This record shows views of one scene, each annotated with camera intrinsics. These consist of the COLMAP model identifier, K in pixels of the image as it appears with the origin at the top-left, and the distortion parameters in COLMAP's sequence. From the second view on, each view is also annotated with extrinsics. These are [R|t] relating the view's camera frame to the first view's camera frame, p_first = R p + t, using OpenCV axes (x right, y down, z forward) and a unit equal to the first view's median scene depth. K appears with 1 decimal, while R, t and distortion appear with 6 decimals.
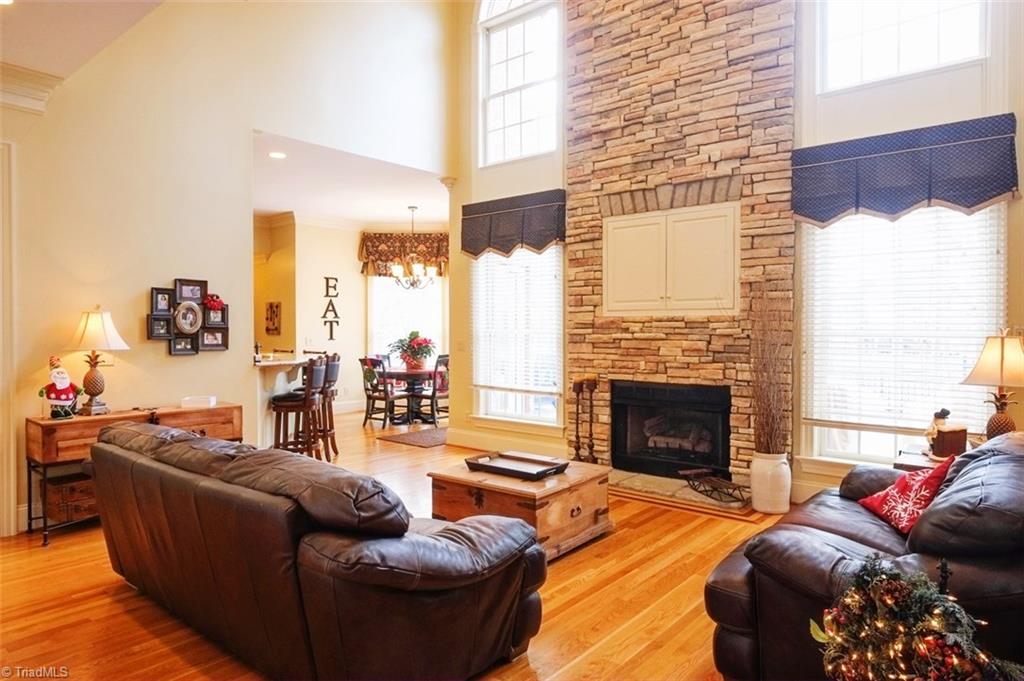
lens RADIAL K [[642.3, 0, 514.6], [0, 642.3, 339.2], [0, 0, 1]] dist [-0.006650, 0.007972]
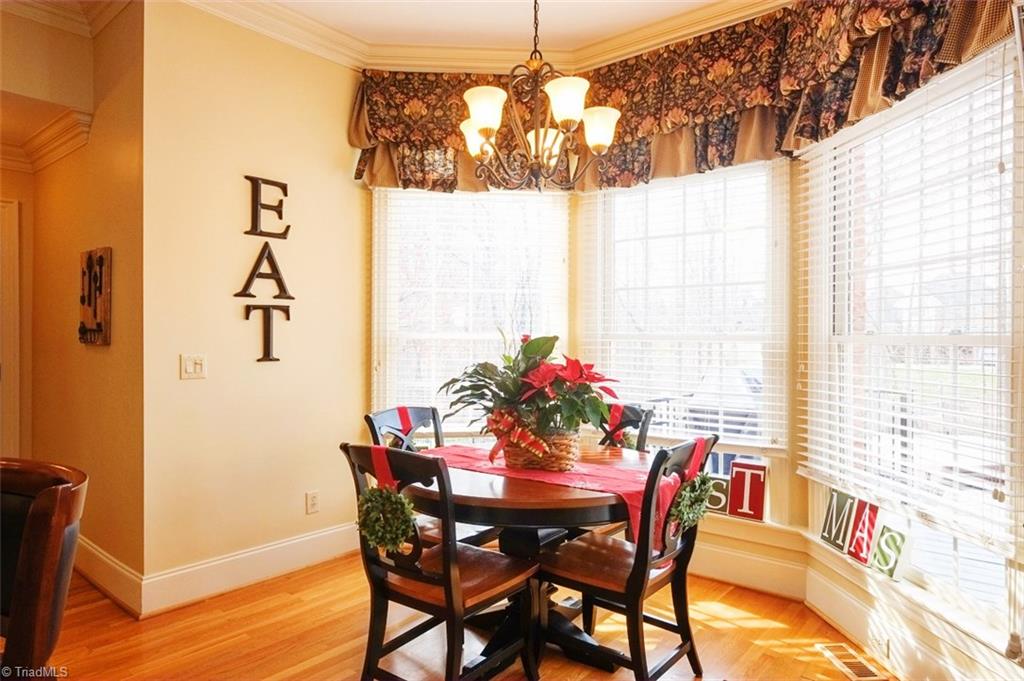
lens RADIAL K [[642.3, 0, 508.9], [0, 642.3, 338.1], [0, 0, 1]] dist [-0.006650, 0.007972]
pose [[0.999980, 0.004281, -0.004618, -0.154713], [-0.004349, 0.999883, -0.014692, -0.006846], [0.004554, 0.014712, 0.999881, 0.658147]]
